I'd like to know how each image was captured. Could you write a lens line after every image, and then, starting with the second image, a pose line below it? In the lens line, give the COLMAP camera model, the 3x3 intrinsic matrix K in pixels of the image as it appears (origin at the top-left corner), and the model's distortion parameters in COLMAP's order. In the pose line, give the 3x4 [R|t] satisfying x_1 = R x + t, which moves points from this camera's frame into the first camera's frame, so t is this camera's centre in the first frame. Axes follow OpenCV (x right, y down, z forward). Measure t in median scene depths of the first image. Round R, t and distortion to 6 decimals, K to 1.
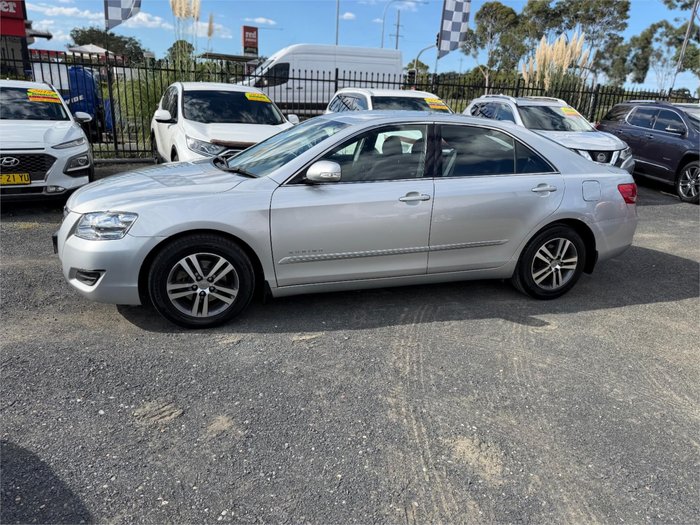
lens RADIAL K [[503.8, 0, 353.6], [0, 503.8, 262.2], [0, 0, 1]] dist [0.005048, -0.008137]
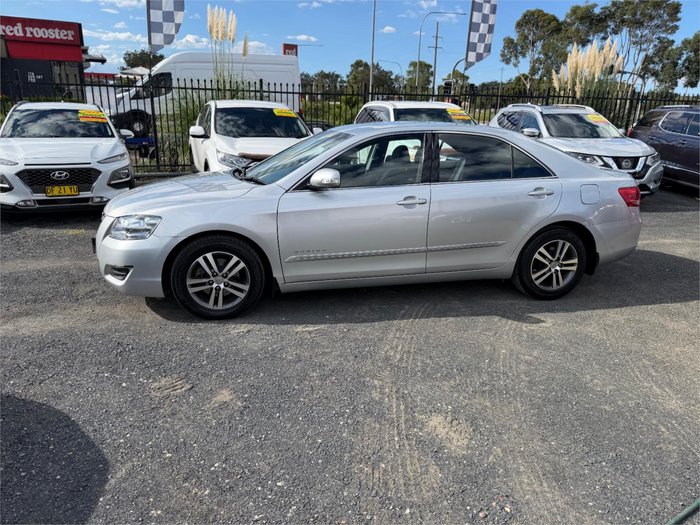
lens RADIAL K [[503.3, 0, 347.0], [0, 503.3, 264.7], [0, 0, 1]] dist [0.017086, -0.021278]
pose [[0.995743, 0.002127, -0.092153, 0.071765], [-0.003945, 0.999801, -0.019542, 0.024794], [0.092093, 0.019823, 0.995553, -0.071804]]
